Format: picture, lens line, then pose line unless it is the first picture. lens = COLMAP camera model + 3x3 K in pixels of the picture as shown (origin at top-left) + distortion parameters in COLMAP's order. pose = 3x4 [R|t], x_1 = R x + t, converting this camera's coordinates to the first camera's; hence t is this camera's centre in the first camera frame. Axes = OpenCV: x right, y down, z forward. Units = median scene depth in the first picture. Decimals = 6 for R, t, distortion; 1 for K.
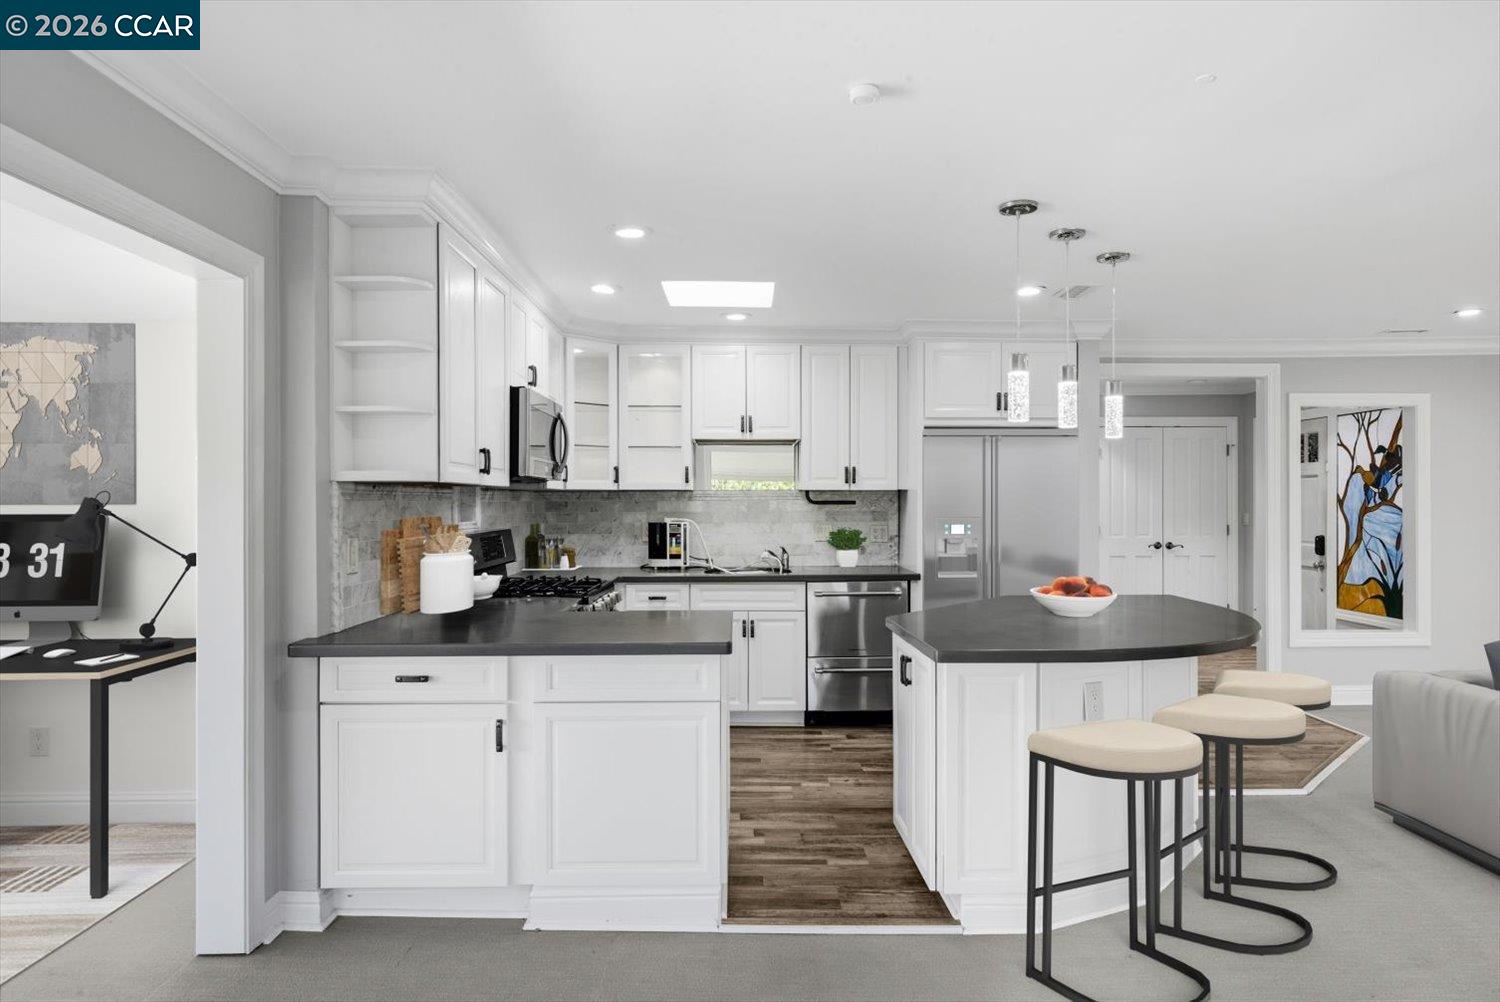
lens RADIAL K [[883.8, 0, 749.9], [0, 883.8, 502.7], [0, 0, 1]] dist [-0.002440, -0.000766]
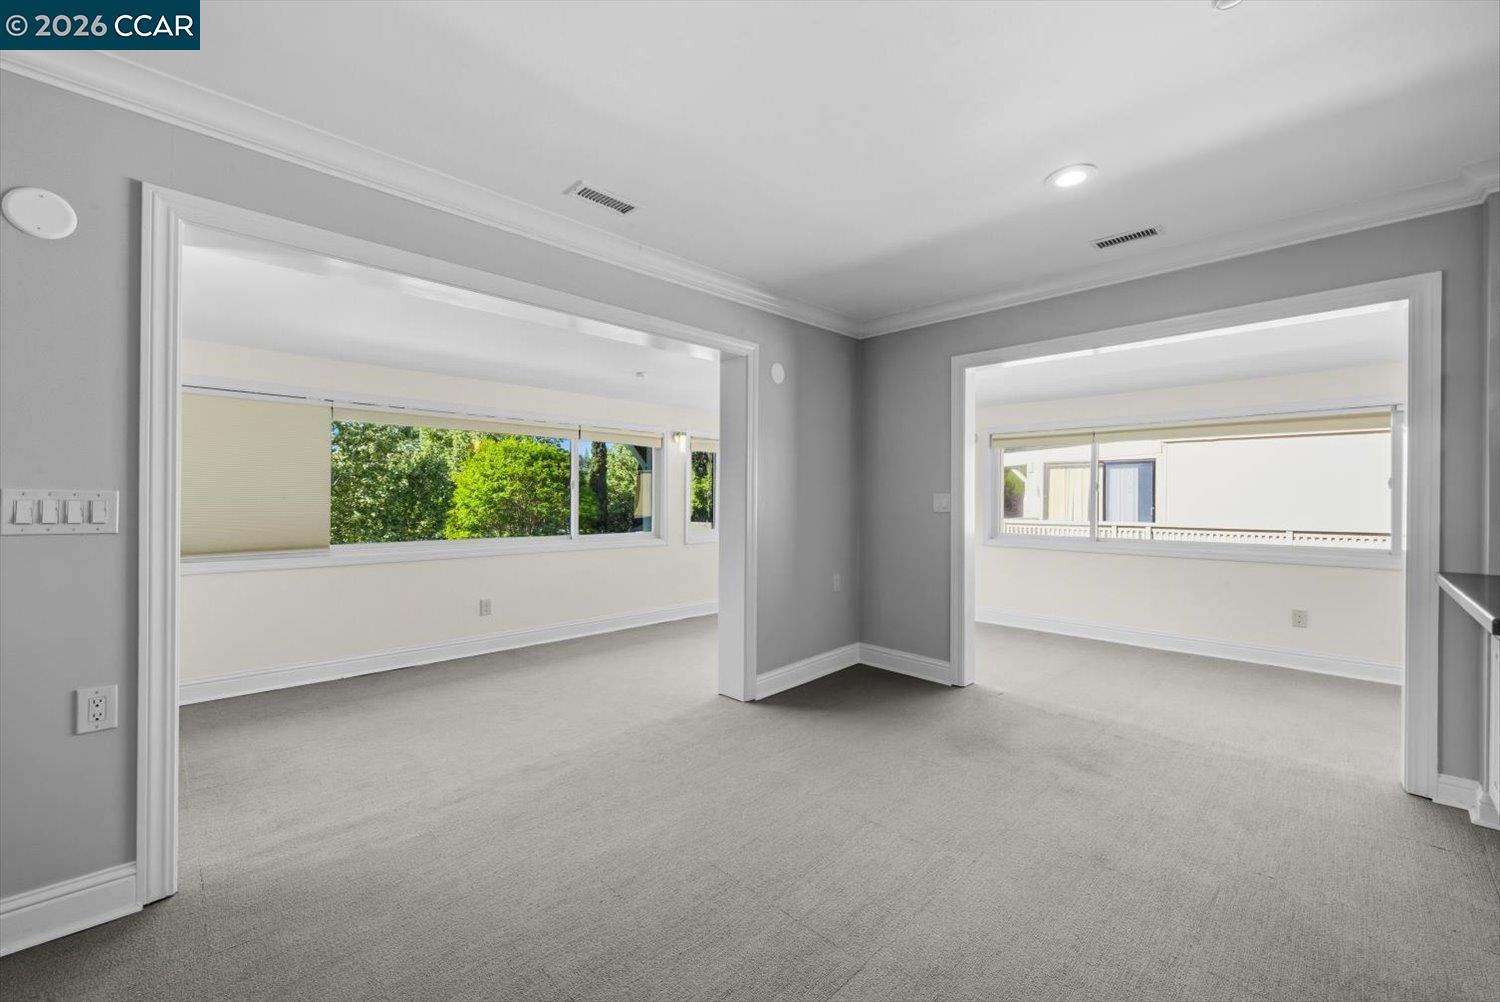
lens RADIAL K [[603.8, 0, 750.0], [0, 603.8, 501.0], [0, 0, 1]] dist [0.002282, -0.000418]
pose [[-0.719033, -0.000582, -0.694975, 0.380444], [-0.006165, 0.999966, 0.005541, 0.028864], [0.694948, 0.008269, -0.719012, 0.451121]]
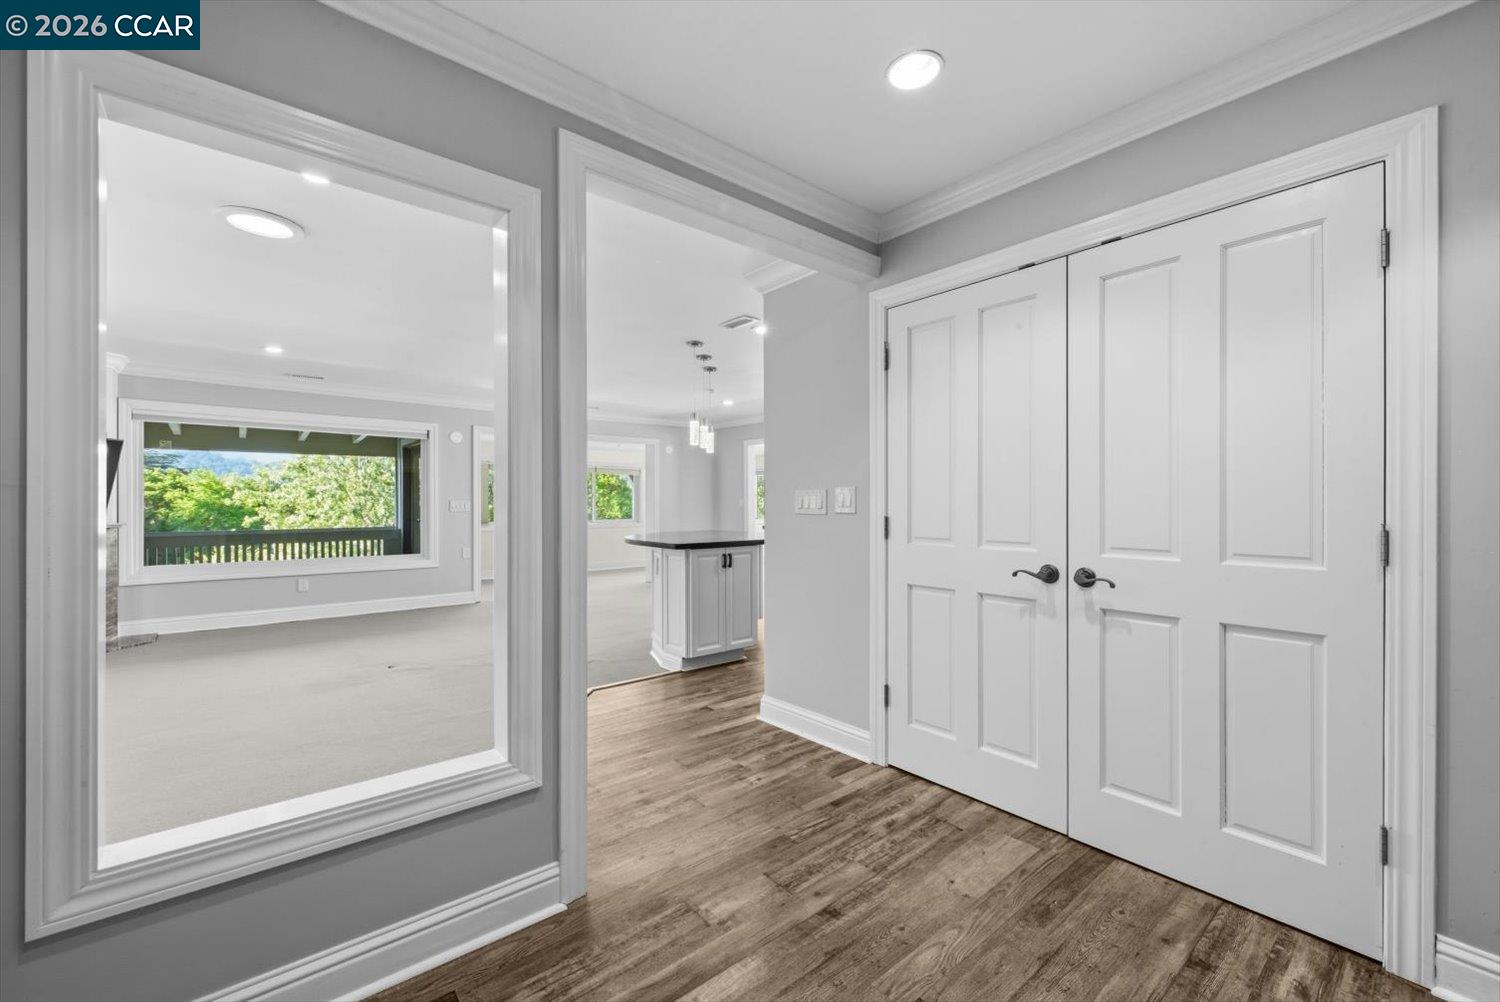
lens RADIAL K [[607.6, 0, 751.1], [0, 607.6, 503.7], [0, 0, 1]] dist [0.000373, -0.000366]
pose [[-0.771943, 0.004297, -0.635678, 0.757025], [0.001156, 0.999985, 0.005355, 0.026611], [0.635691, 0.003399, -0.771936, 1.383089]]
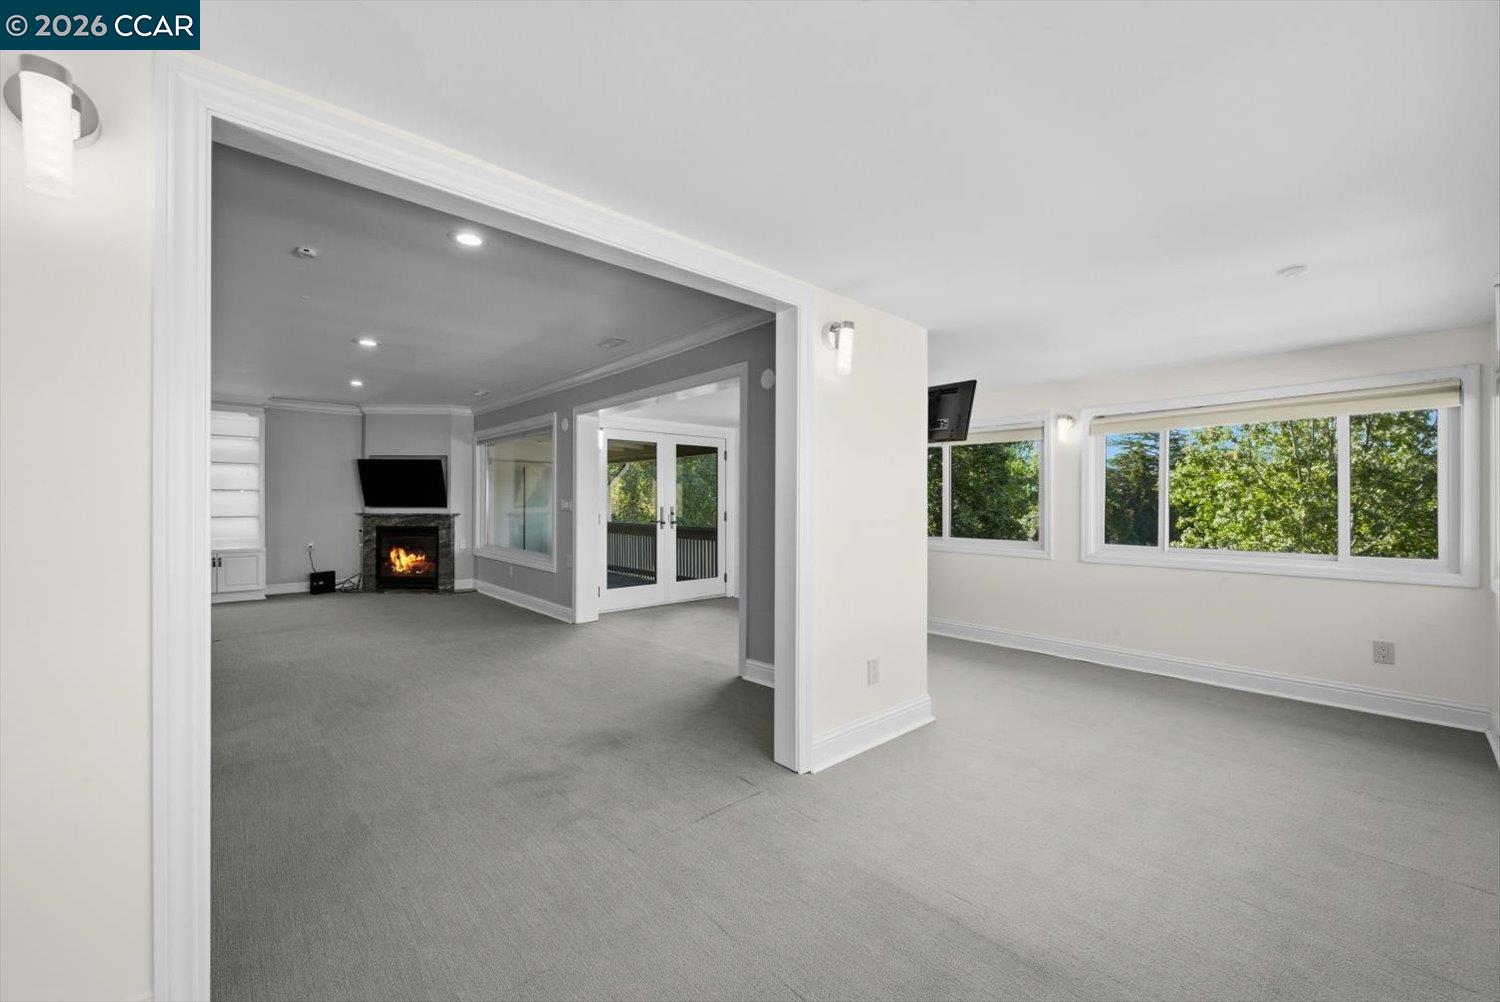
lens RADIAL K [[592.9, 0, 750.0], [0, 592.9, 501.0], [0, 0, 1]] dist [0.005237, -0.002911]
pose [[-0.664369, 0.002054, 0.747402, -0.600113], [0.000079, 0.999996, -0.002678, 0.034015], [-0.747405, -0.001721, -0.664367, 0.460872]]
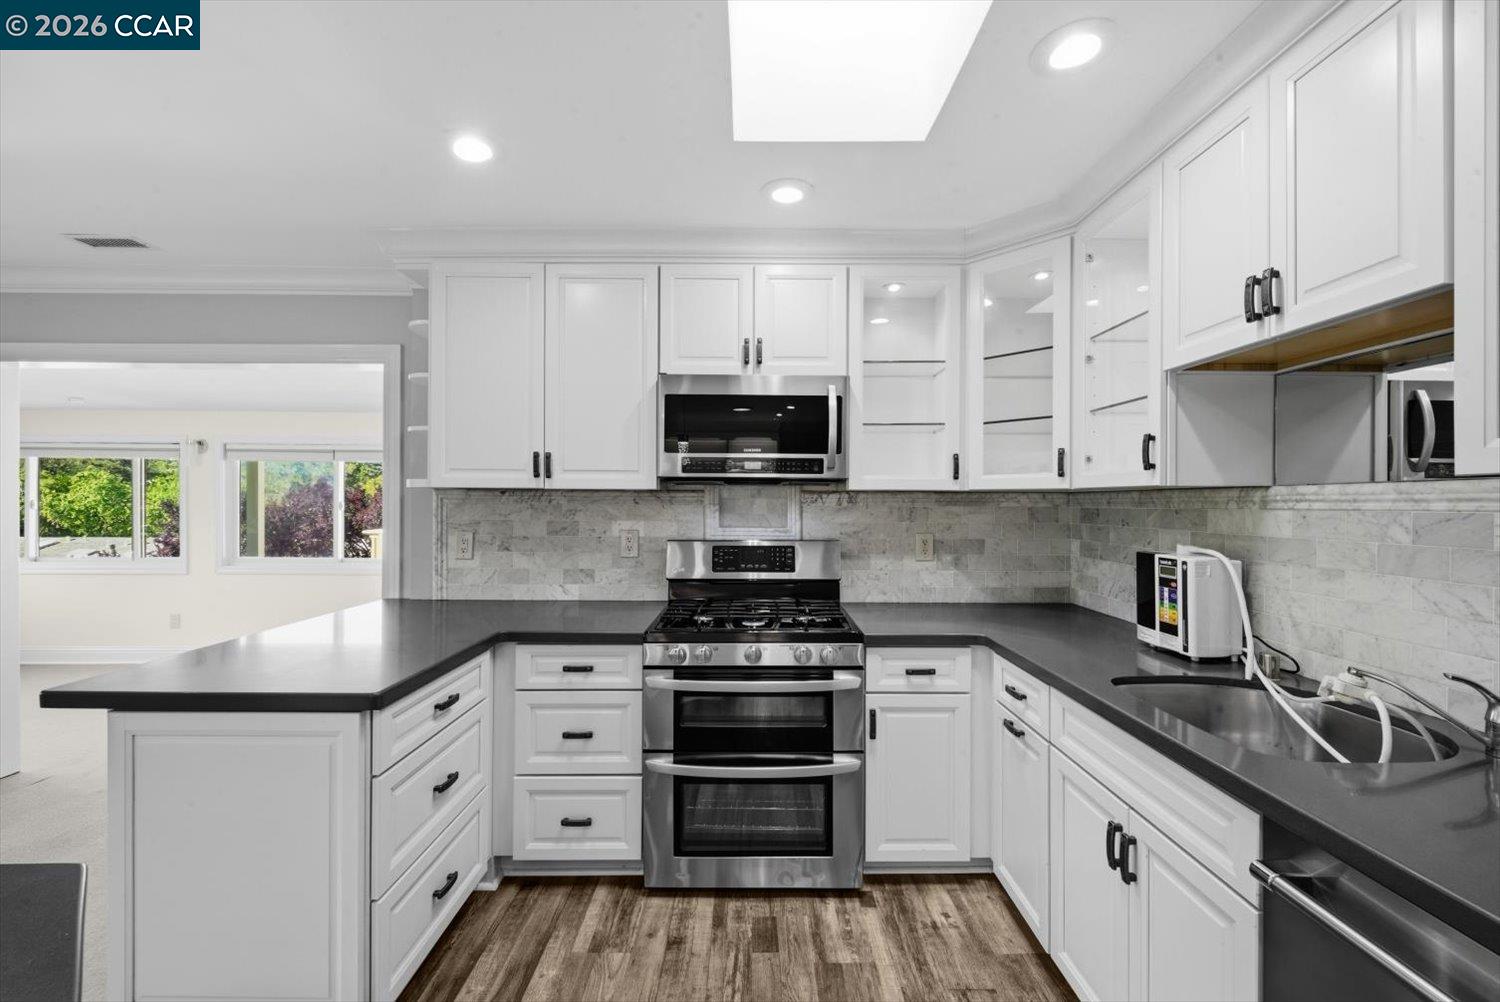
lens RADIAL K [[596.5, 0, 751.4], [0, 596.5, 502.6], [0, 0, 1]] dist [0.004585, -0.003787]
pose [[-0.007379, 0.002629, -0.999969, 0.233815], [-0.008160, 0.999963, 0.002690, -0.004897], [0.999939, 0.008180, -0.007357, 0.780313]]
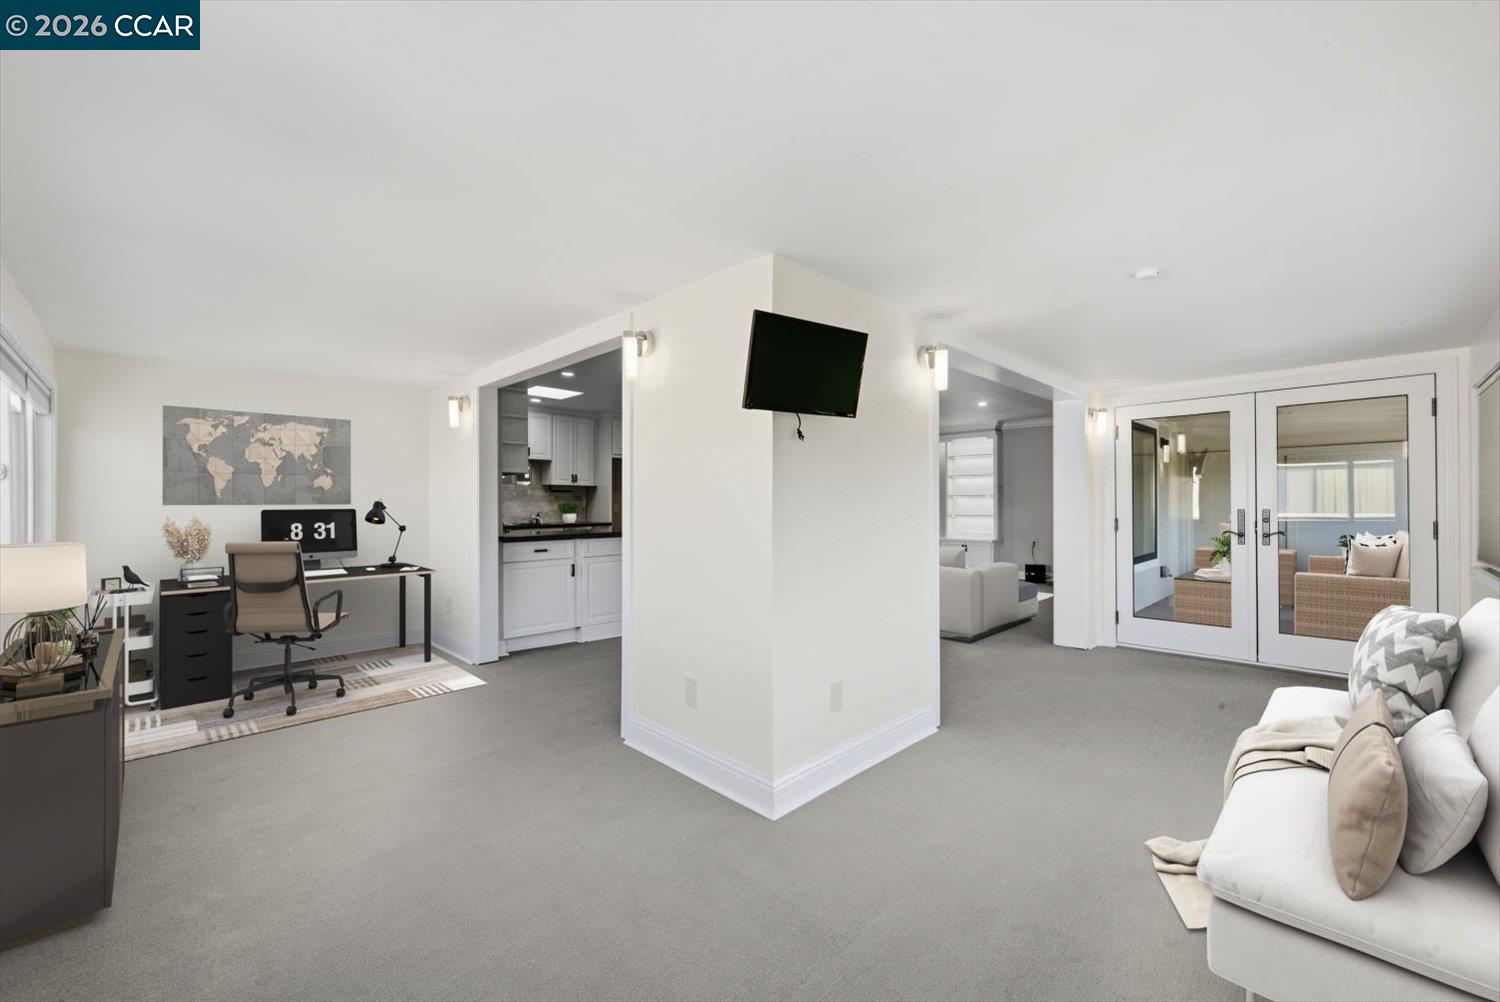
lens RADIAL K [[603.8, 0, 750.0], [0, 603.8, 501.0], [0, 0, 1]] dist [0.002282, -0.000418]
pose [[0.721240, 0.004374, 0.692671, -0.581348], [0.002566, 0.999956, -0.008987, 0.036992], [-0.692680, 0.008259, 0.721198, -0.341346]]
